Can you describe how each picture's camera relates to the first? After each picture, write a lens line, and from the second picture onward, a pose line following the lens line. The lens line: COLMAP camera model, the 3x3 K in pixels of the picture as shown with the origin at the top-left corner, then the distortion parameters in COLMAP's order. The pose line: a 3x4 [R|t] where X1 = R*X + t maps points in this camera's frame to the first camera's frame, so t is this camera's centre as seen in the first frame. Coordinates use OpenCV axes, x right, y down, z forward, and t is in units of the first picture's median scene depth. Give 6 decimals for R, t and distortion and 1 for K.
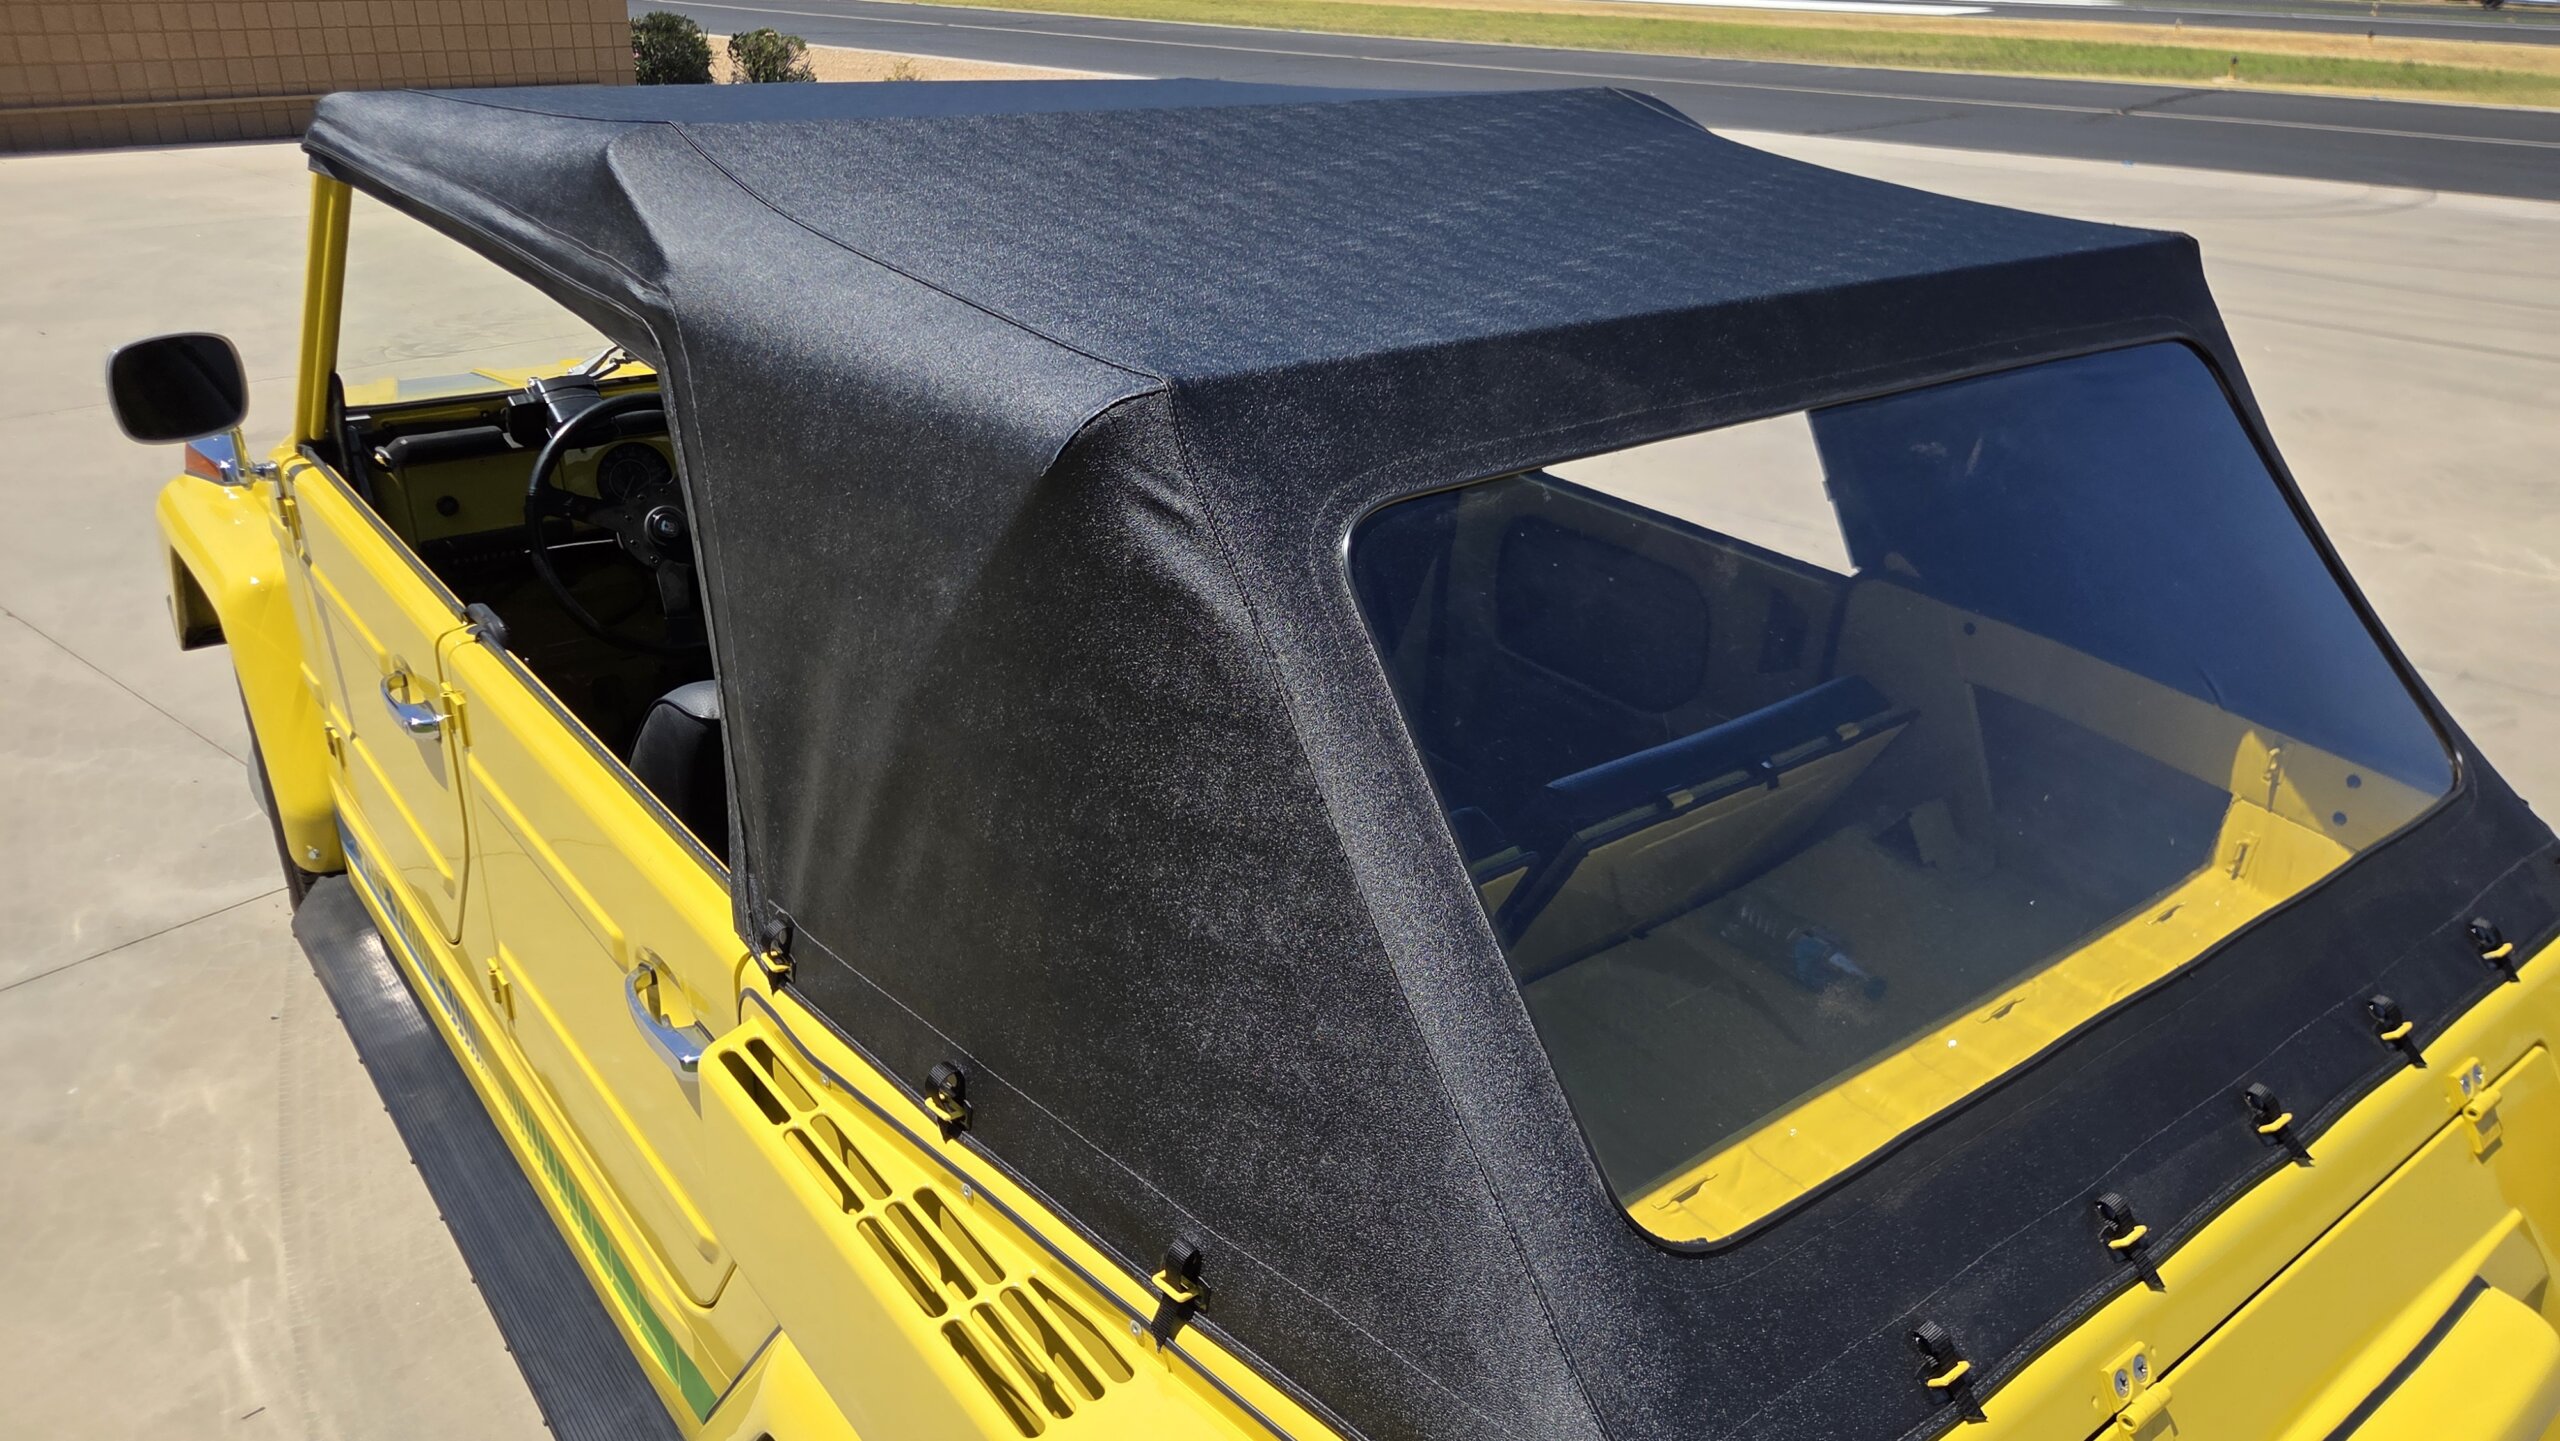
lens RADIAL K [[1752.2, 0, 1247.0], [0, 1752.2, 740.7], [0, 0, 1]] dist [0.051509, -0.044562]
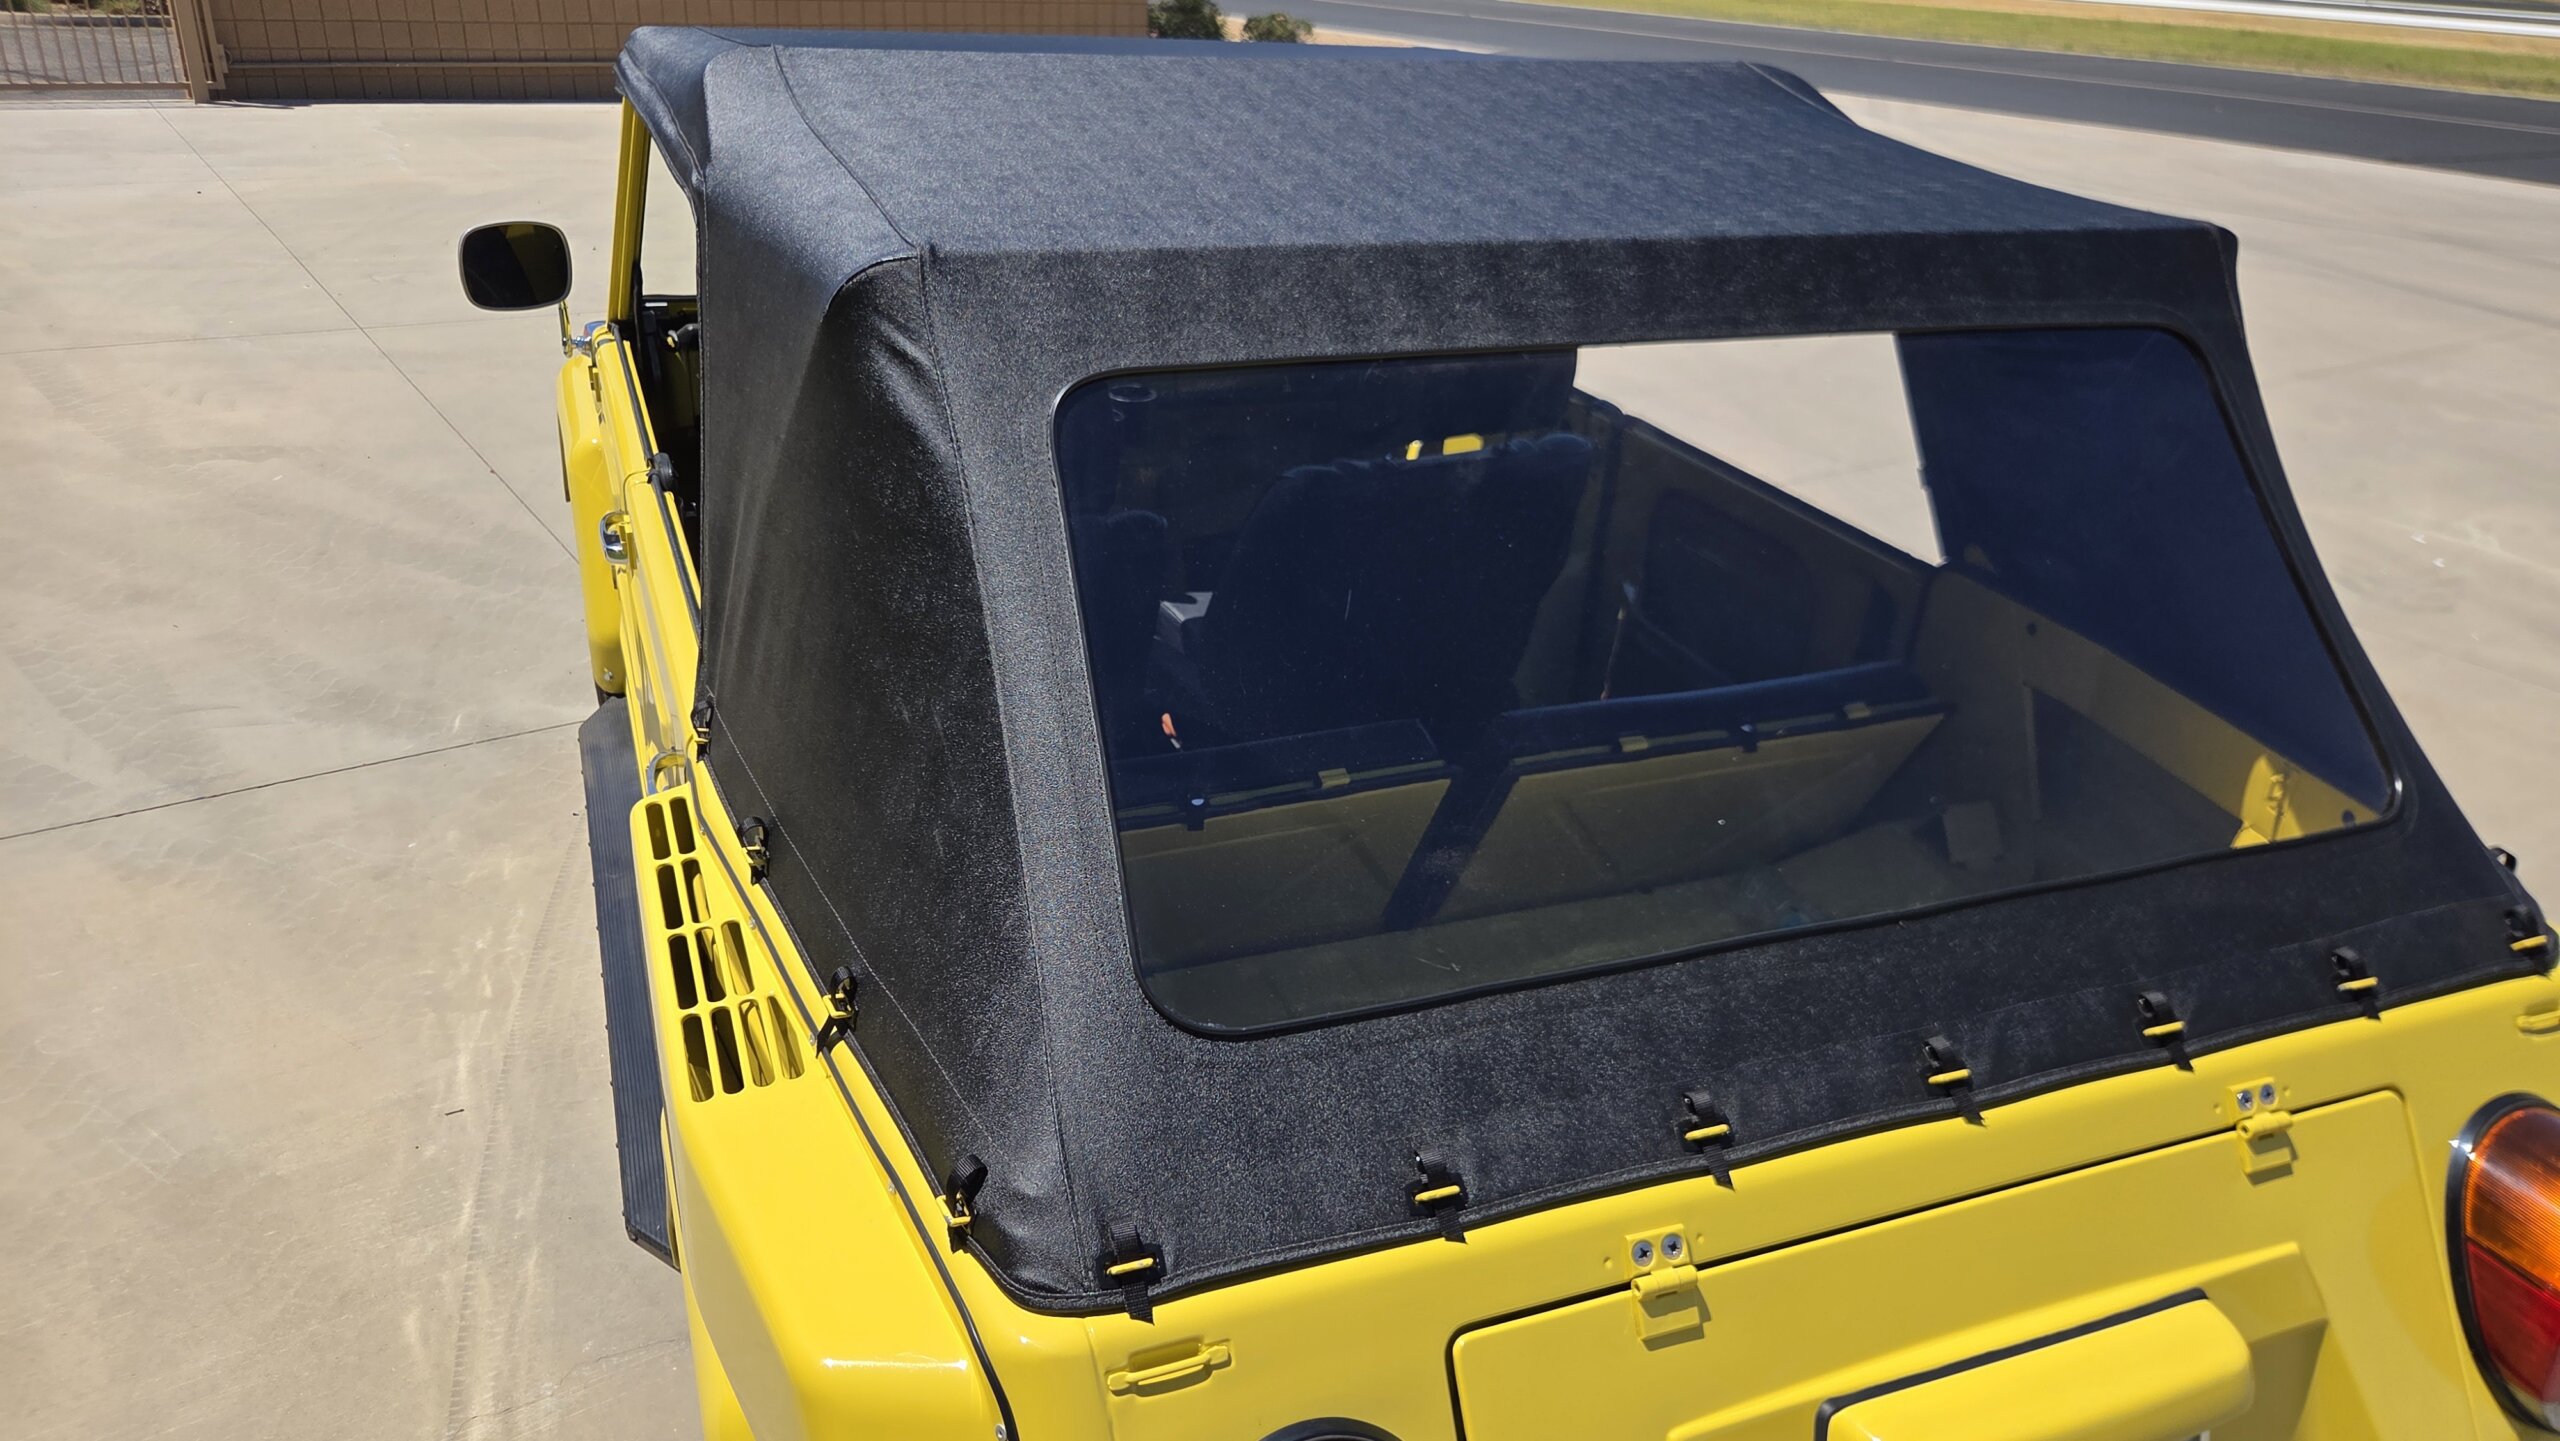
lens RADIAL K [[1752.2, 0, 1249.2], [0, 1752.2, 719.5], [0, 0, 1]] dist [0.051509, -0.044562]
pose [[0.959731, 0.131180, -0.248410, 0.217150], [-0.132998, 0.991071, 0.009527, 0.029804], [0.247442, 0.023895, 0.968608, -0.038687]]
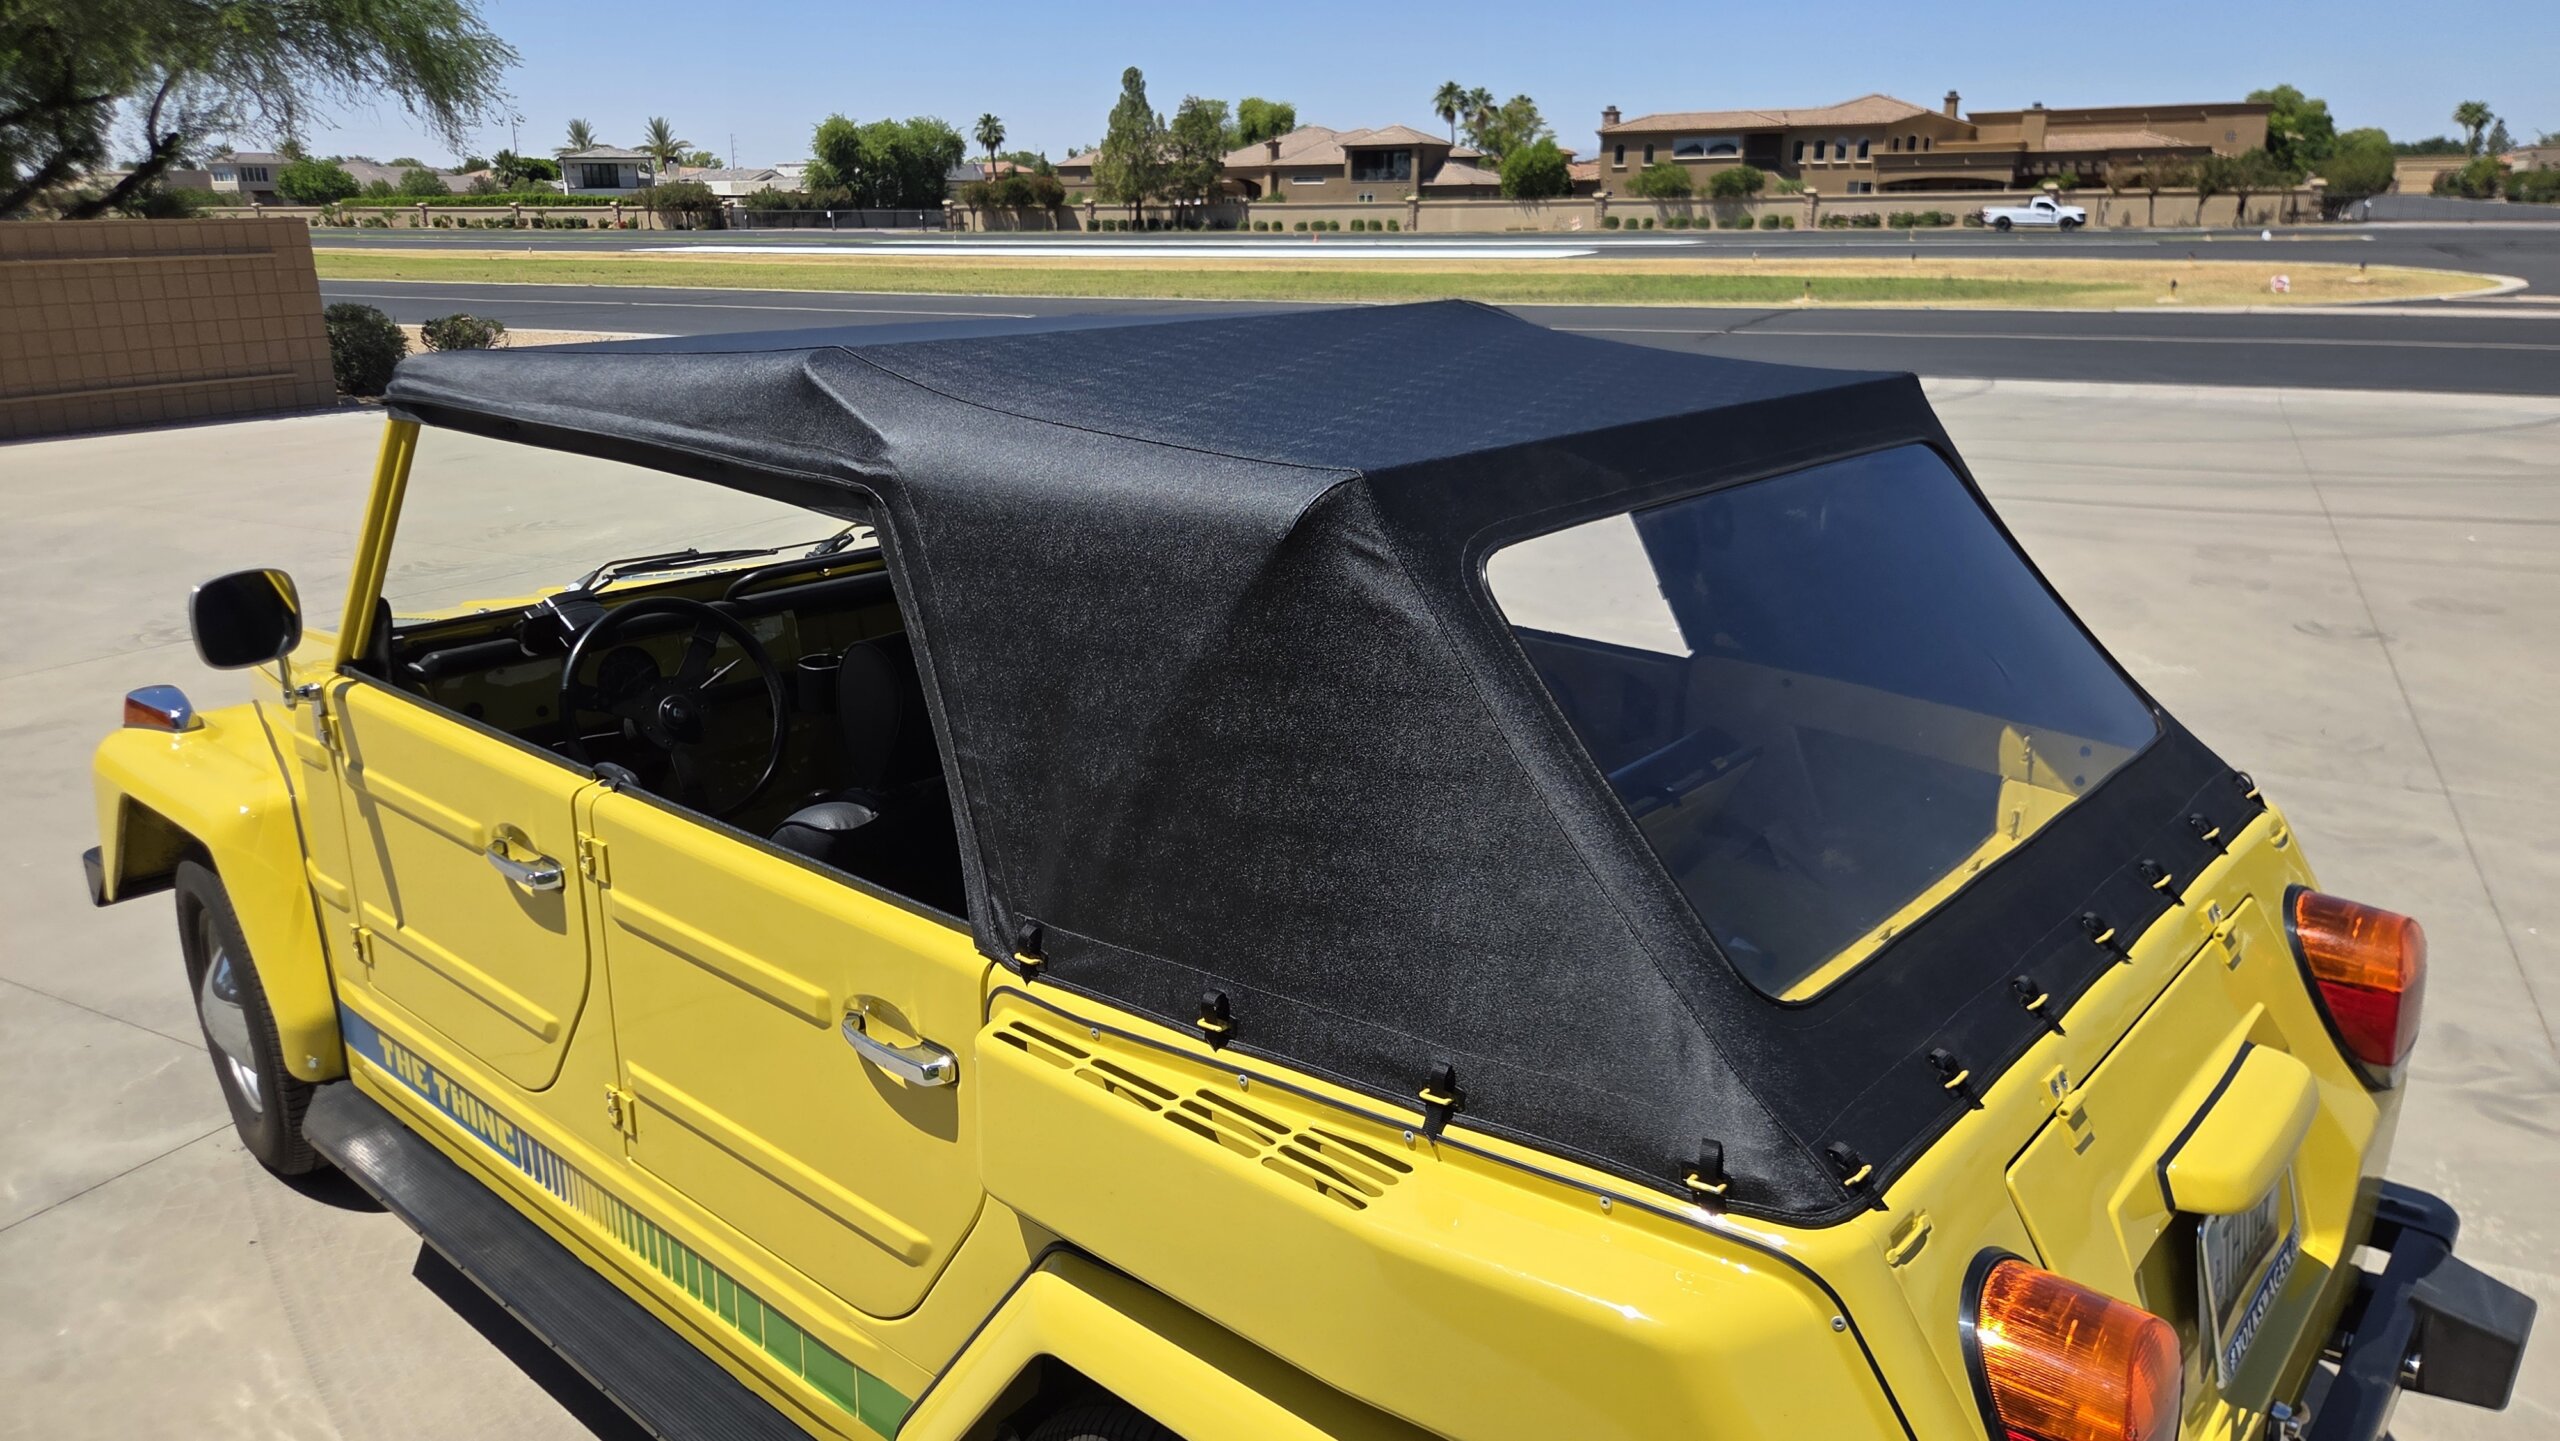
lens RADIAL K [[1752.2, 0, 1259.1], [0, 1752.2, 711.3], [0, 0, 1]] dist [0.051509, -0.044562]
pose [[0.980944, -0.087431, 0.173508, -0.173477], [0.112041, 0.984141, -0.137525, 0.080525], [-0.158732, 0.154345, 0.975183, -0.171585]]
